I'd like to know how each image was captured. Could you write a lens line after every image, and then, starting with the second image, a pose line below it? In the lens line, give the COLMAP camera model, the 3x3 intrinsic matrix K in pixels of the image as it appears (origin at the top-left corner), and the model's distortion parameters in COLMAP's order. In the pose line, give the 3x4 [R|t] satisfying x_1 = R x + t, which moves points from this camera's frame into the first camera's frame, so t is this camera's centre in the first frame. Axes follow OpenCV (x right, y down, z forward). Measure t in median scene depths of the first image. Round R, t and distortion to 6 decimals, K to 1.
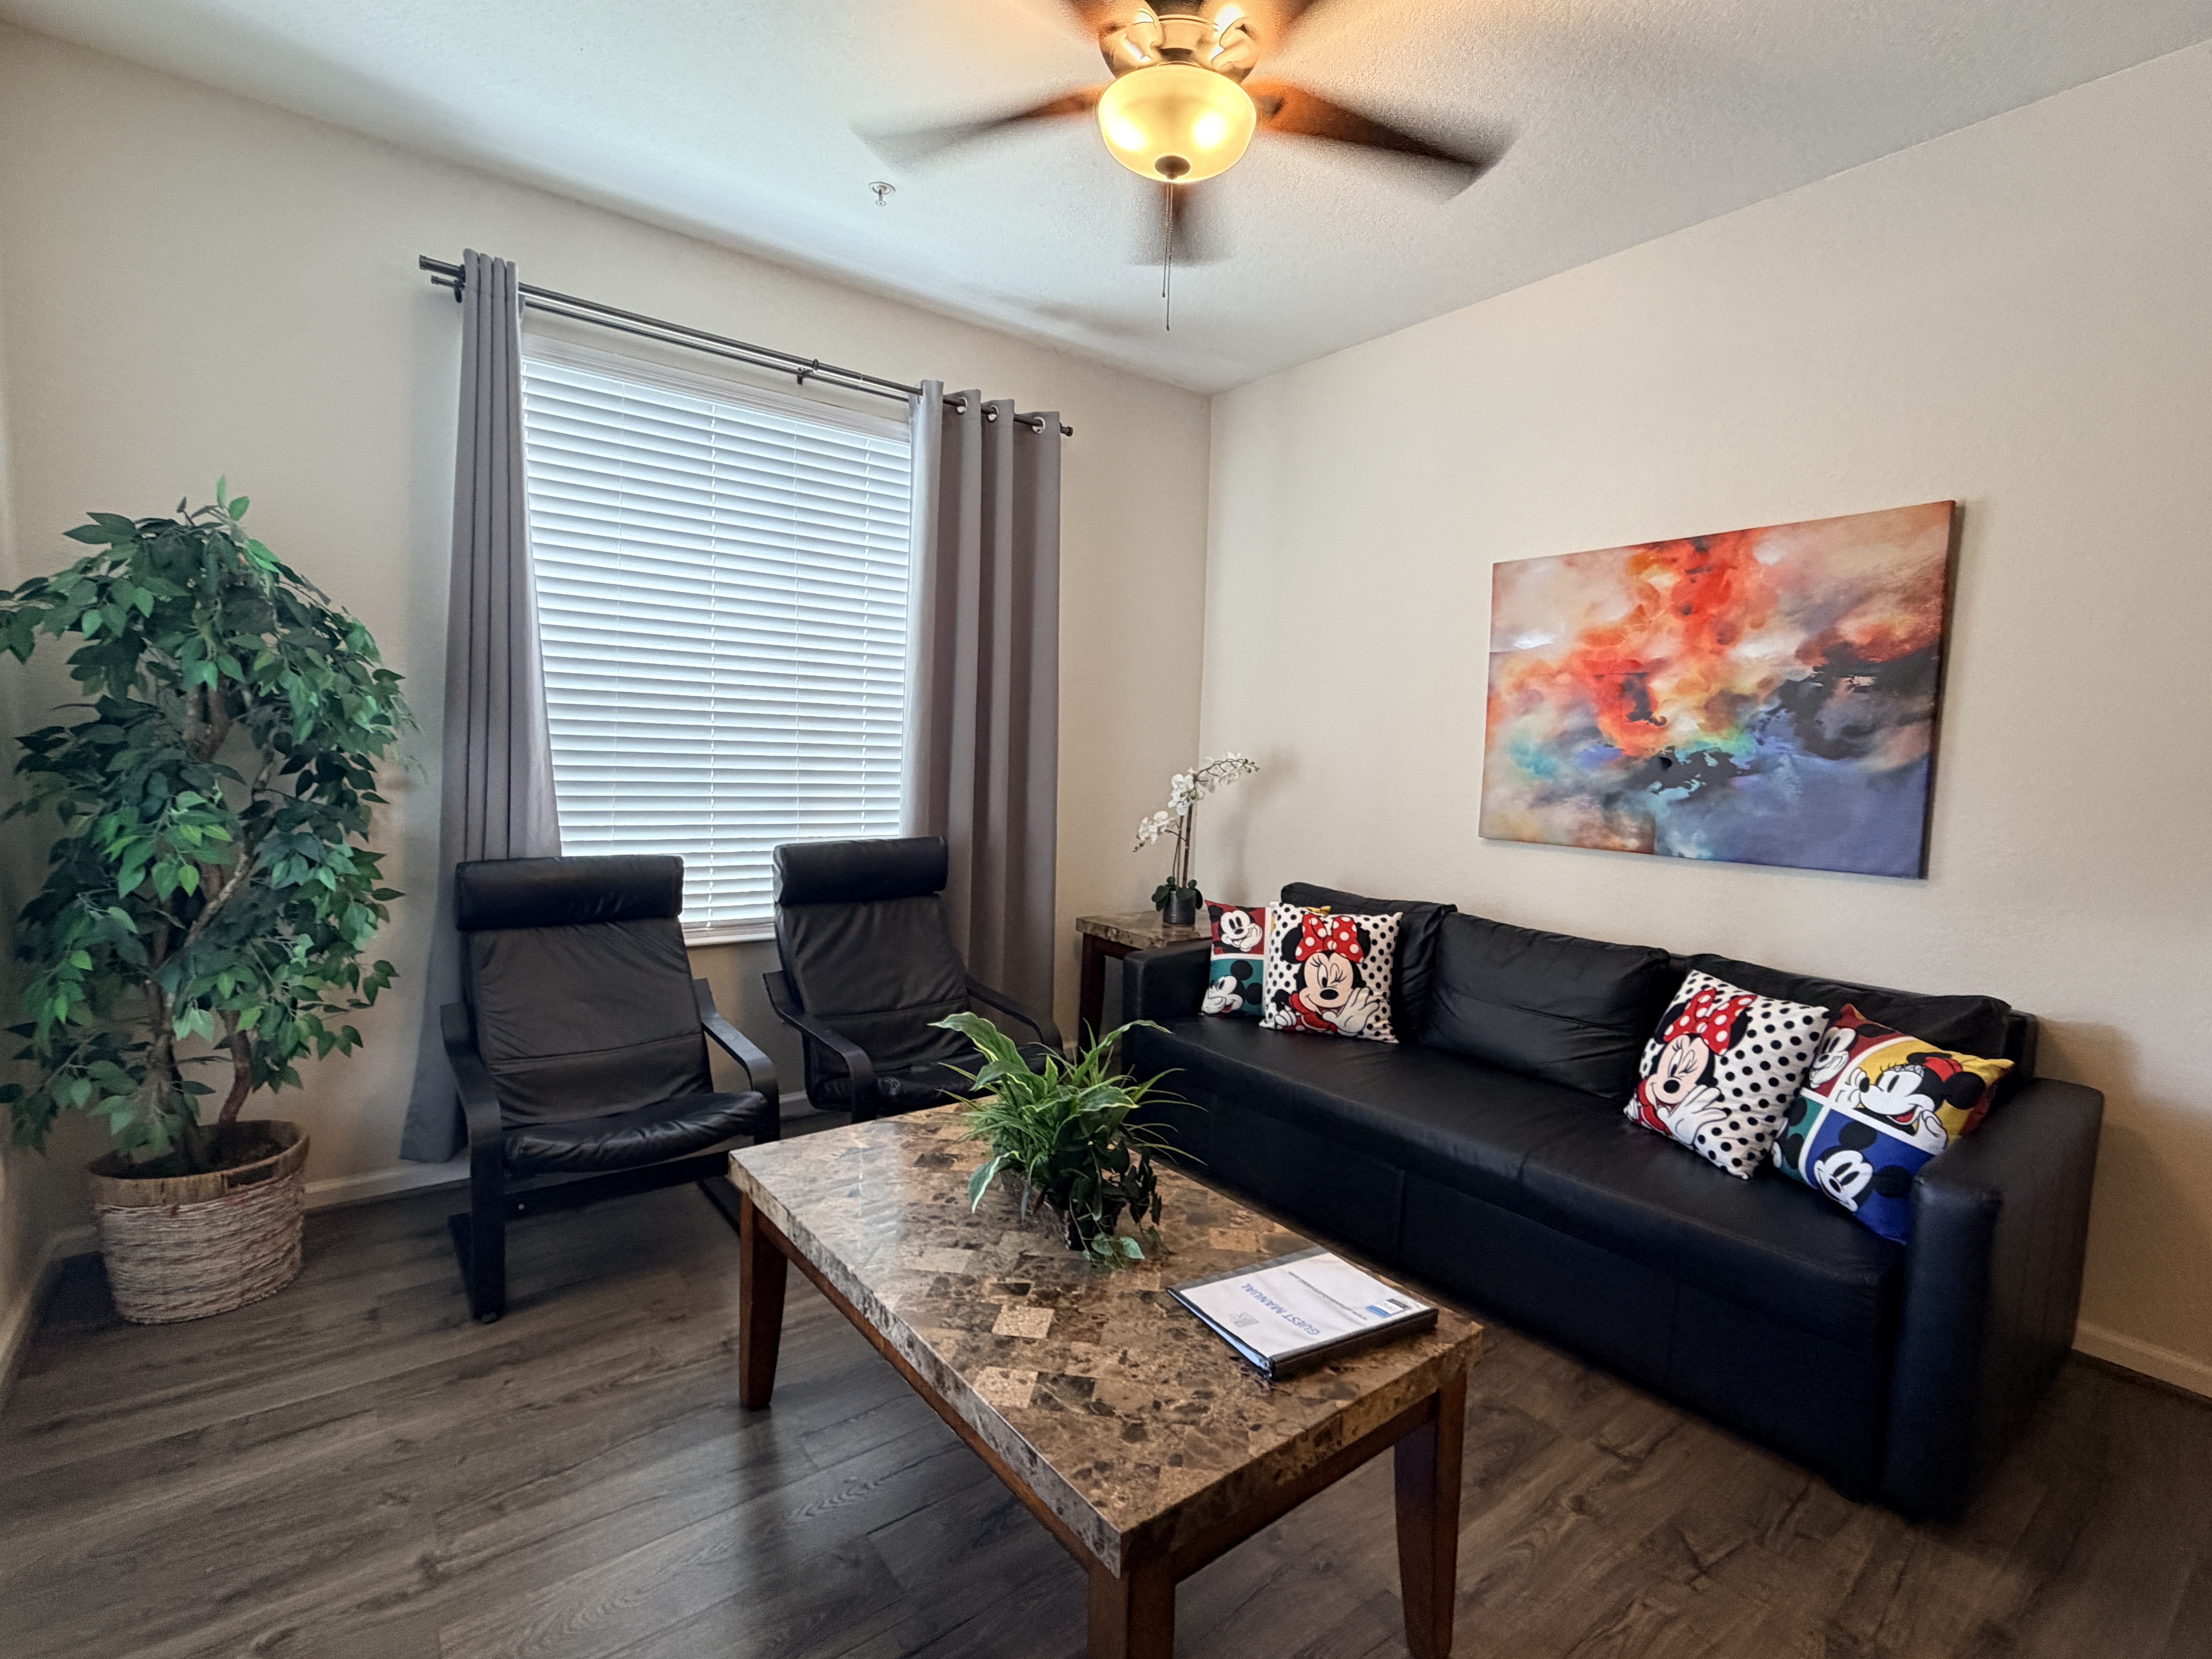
lens RADIAL K [[1048.6, 0, 1106.6], [0, 1048.6, 826.2], [0, 0, 1]] dist [0.004911, 0.000053]
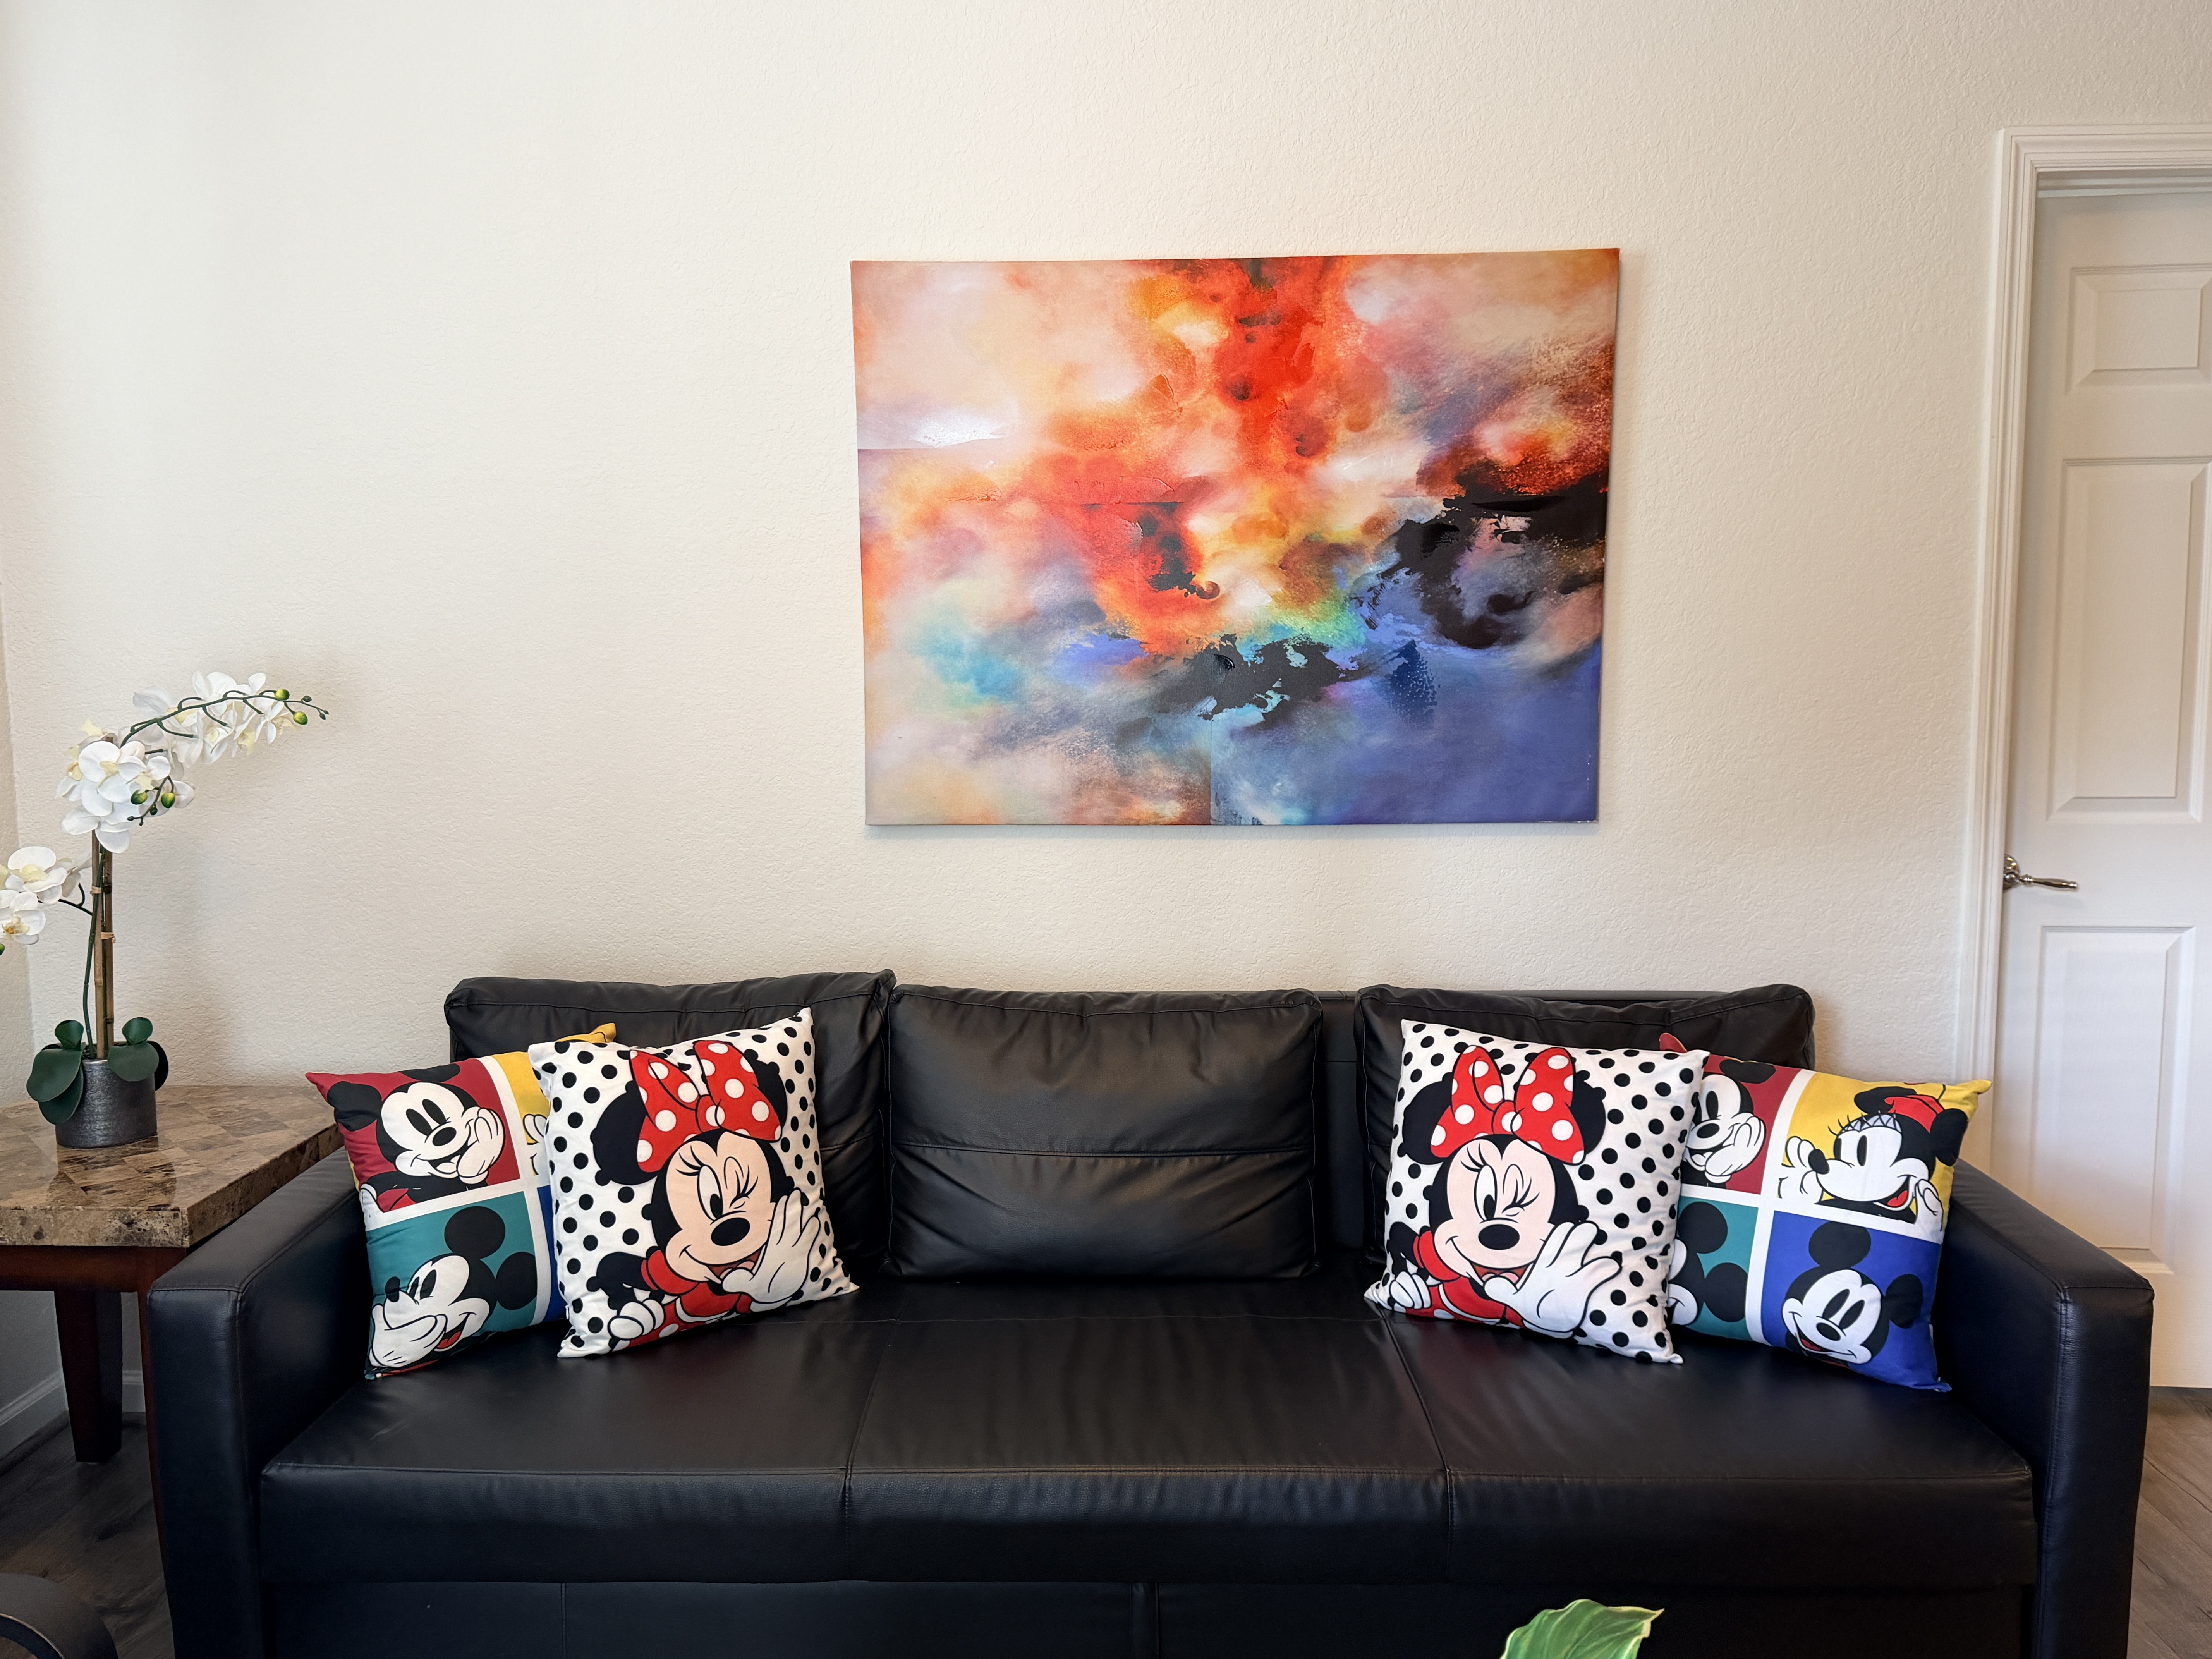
lens RADIAL K [[1733.6, 0, 1106.0], [0, 1733.6, 829.5], [0, 0, 1]] dist [0.202813, -0.453735]
pose [[0.627355, -0.116152, 0.770022, -0.247975], [0.082064, 0.993169, 0.082952, -0.055237], [-0.774397, 0.011151, 0.632602, 0.457748]]
